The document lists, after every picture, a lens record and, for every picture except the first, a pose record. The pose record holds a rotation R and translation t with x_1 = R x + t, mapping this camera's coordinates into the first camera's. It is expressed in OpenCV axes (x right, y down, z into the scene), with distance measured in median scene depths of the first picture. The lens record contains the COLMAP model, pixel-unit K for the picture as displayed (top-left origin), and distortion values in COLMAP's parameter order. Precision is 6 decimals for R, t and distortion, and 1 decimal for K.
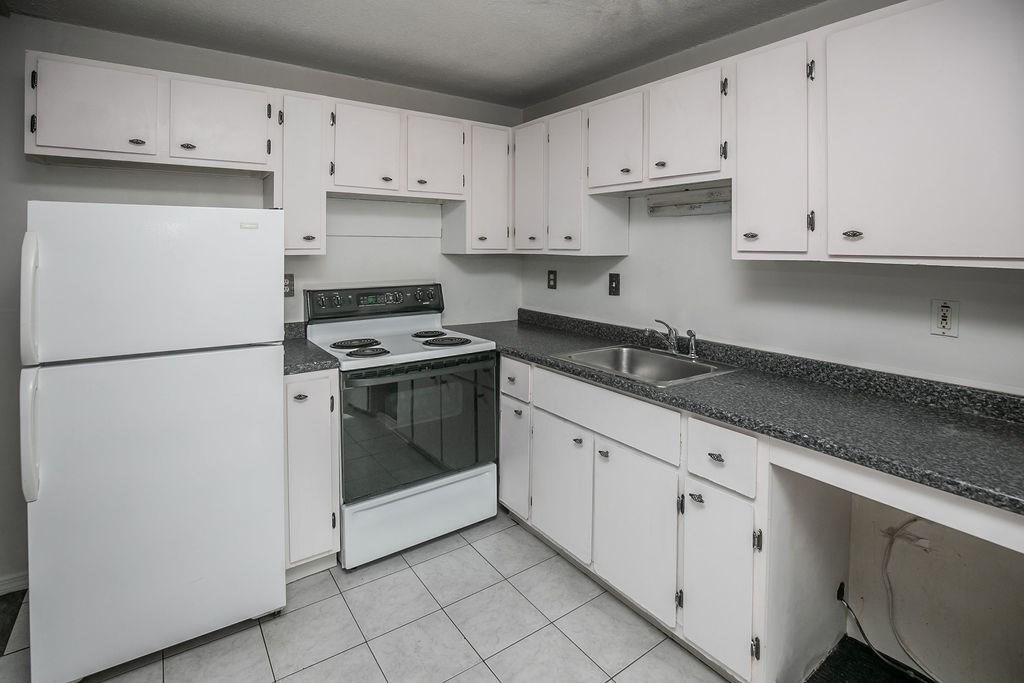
lens RADIAL K [[490.4, 0, 502.6], [0, 490.4, 250.1], [0, 0, 1]] dist [-0.018497, 0.000515]
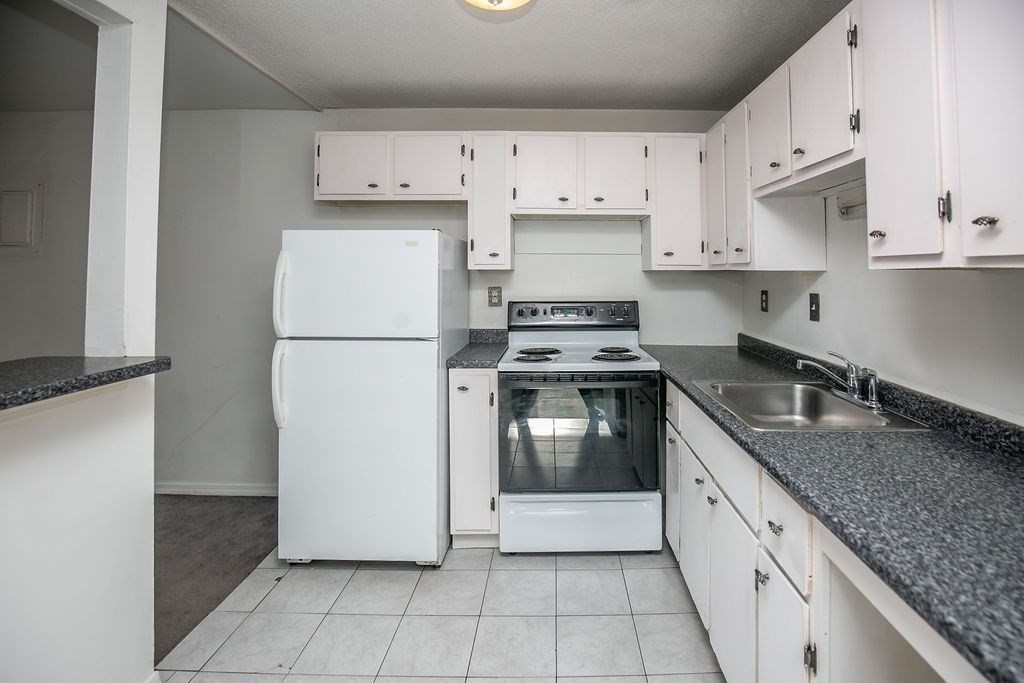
lens RADIAL K [[492.8, 0, 568.6], [0, 492.8, 259.5], [0, 0, 1]] dist [-0.019598, 0.000339]
pose [[0.836077, -0.013680, -0.548441, 0.396779], [-0.005207, 0.999446, -0.032868, 0.024221], [0.548587, 0.030336, 0.835543, 0.121015]]
